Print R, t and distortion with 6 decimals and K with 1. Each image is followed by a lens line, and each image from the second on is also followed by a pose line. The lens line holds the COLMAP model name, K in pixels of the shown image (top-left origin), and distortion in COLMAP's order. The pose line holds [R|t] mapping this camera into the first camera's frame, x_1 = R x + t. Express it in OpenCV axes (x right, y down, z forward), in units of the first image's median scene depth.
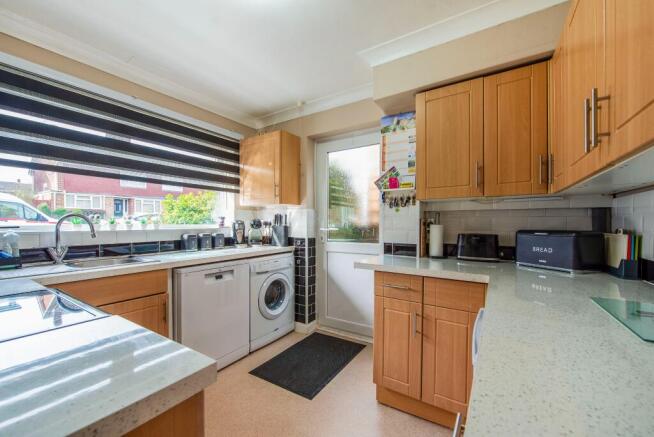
lens RADIAL K [[264.0, 0, 326.2], [0, 264.0, 223.2], [0, 0, 1]] dist [-0.020736, -0.001703]
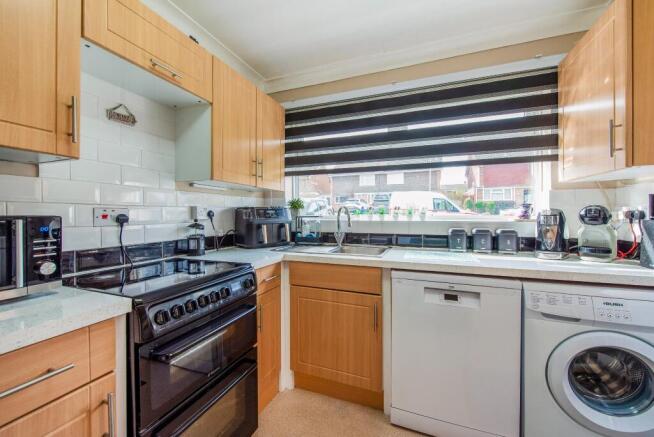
lens RADIAL K [[264.0, 0, 324.8], [0, 264.0, 213.7], [0, 0, 1]] dist [-0.020736, -0.001703]
pose [[0.178384, 0.000407, -0.983961, 0.125909], [-0.001989, 0.999998, 0.000053, 0.000697], [0.983959, 0.001947, 0.178384, 0.436883]]
